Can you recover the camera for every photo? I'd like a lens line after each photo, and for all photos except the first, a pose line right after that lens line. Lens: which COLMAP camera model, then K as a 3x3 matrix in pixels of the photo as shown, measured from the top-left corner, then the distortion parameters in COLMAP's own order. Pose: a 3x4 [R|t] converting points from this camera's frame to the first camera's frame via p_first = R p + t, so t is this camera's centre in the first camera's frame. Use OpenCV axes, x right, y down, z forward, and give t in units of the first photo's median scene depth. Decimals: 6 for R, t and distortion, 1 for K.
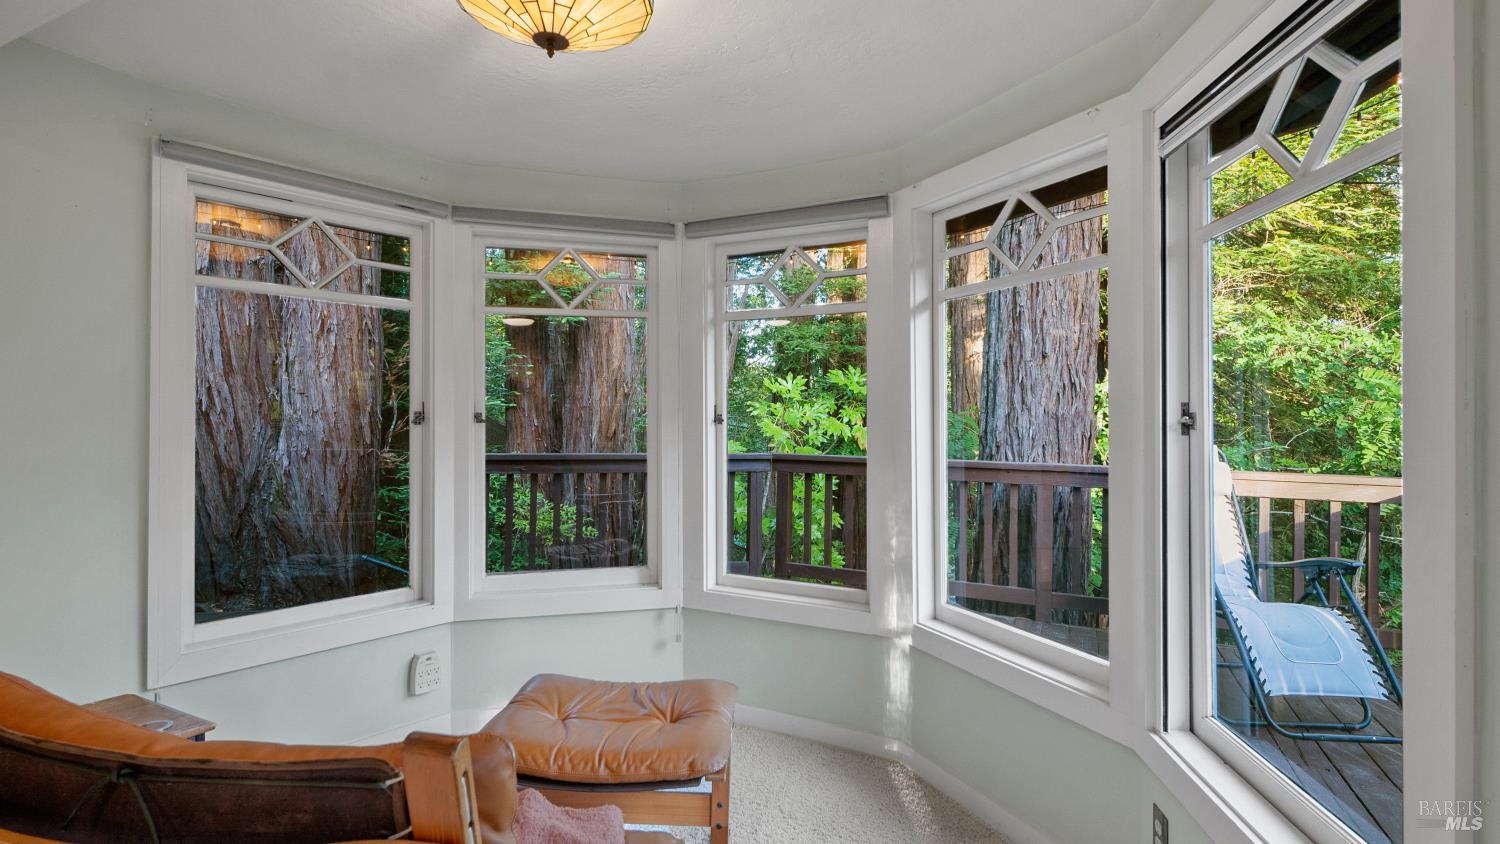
lens RADIAL K [[692.4, 0, 740.7], [0, 692.4, 417.4], [0, 0, 1]] dist [0.028114, -0.009175]
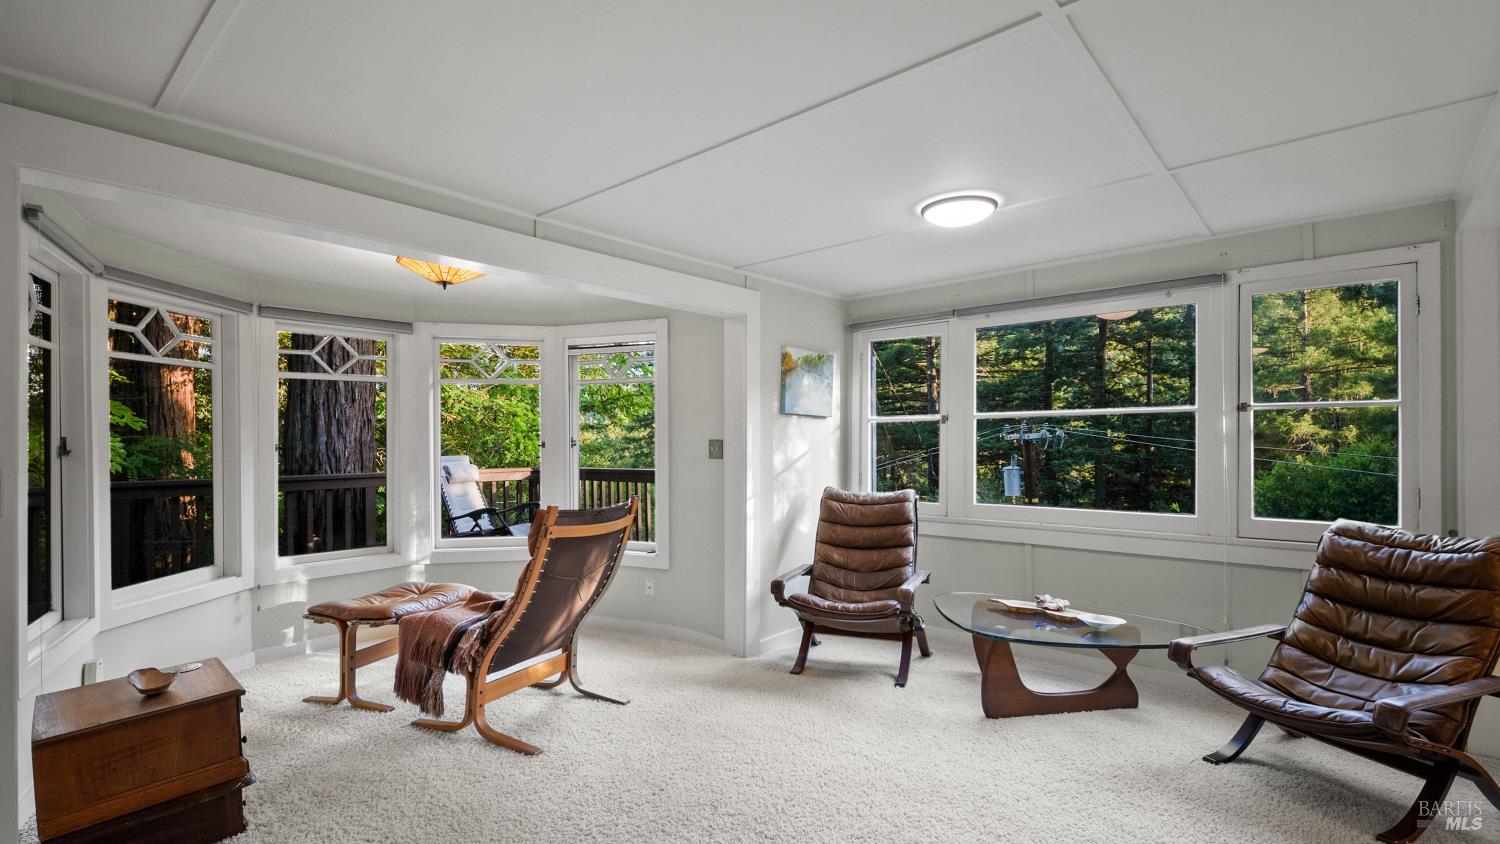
lens RADIAL K [[677.0, 0, 748.7], [0, 677.0, 429.8], [0, 0, 1]] dist [0.013232, -0.006956]
pose [[0.262494, 0.004694, 0.964922, -1.209572], [0.008709, 0.999936, -0.007234, -0.016562], [-0.964894, 0.010302, 0.262436, -0.306459]]
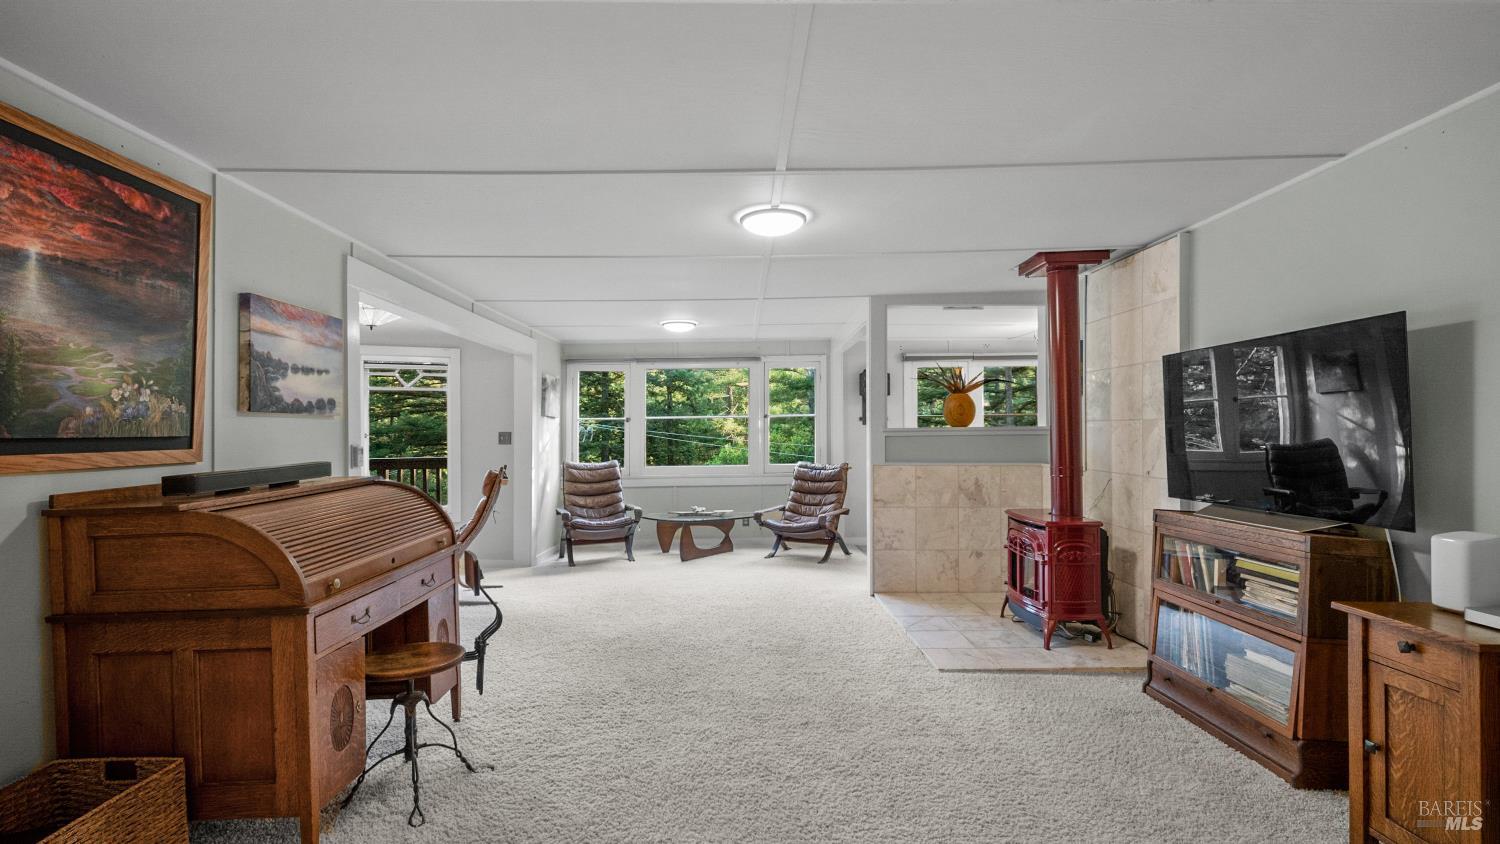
lens RADIAL K [[677.0, 0, 748.7], [0, 677.0, 429.8], [0, 0, 1]] dist [0.013232, -0.006956]
pose [[-0.447399, 0.000499, 0.894334, -2.256540], [0.010190, 0.999938, 0.004540, -0.016596], [-0.894277, 0.011144, -0.447376, 0.469546]]
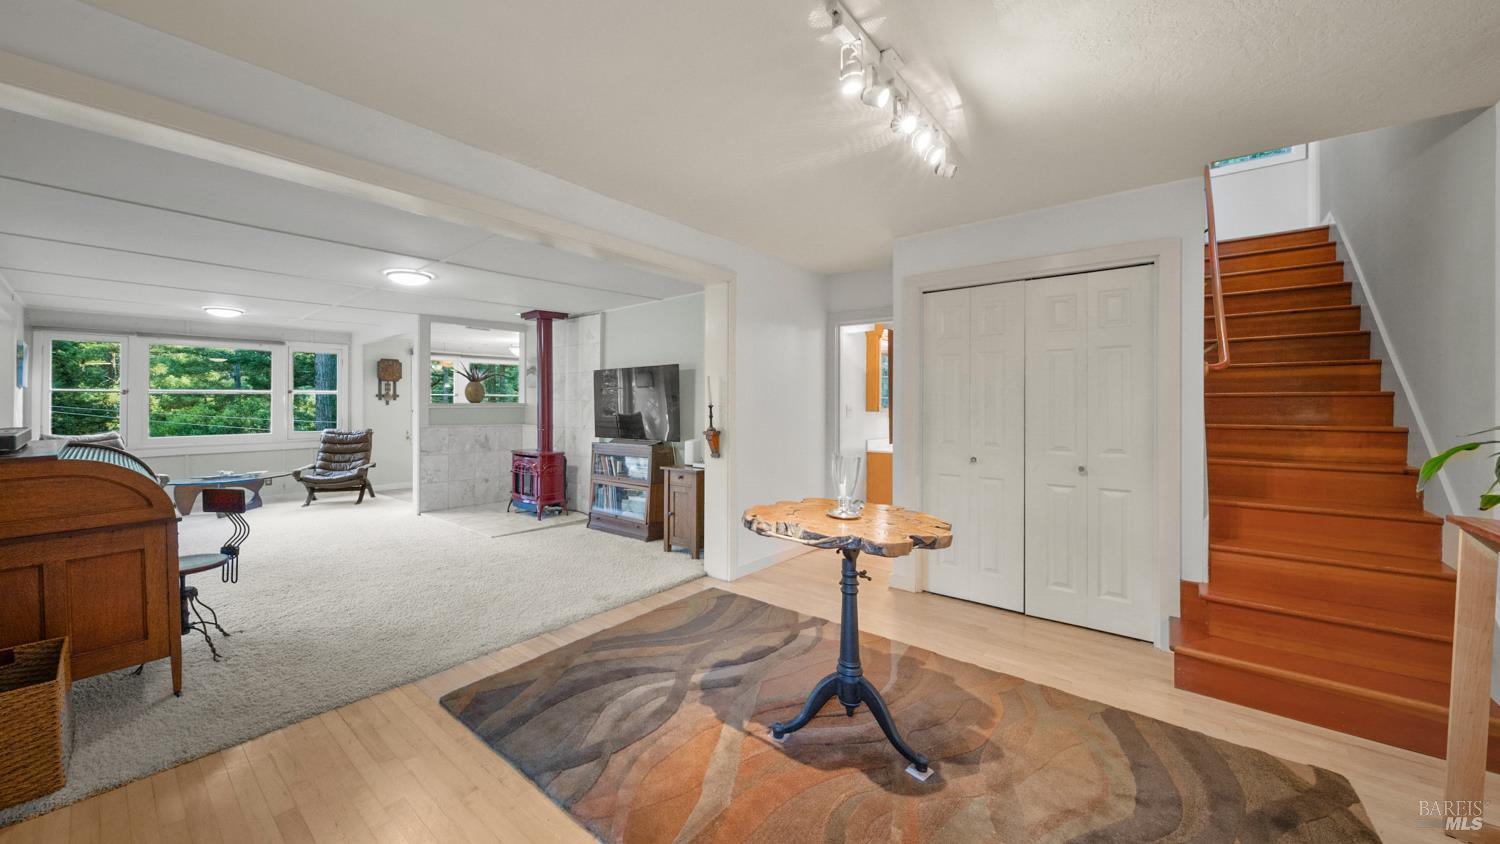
lens RADIAL K [[541.9, 0, 688.6], [0, 541.9, 404.3], [0, 0, 1]] dist [0.000289, -0.000066]
pose [[-0.958115, -0.004930, 0.286342, -2.440575], [-0.003209, 0.999974, 0.006477, -0.021426], [-0.286367, 0.005287, -0.958105, 1.156628]]
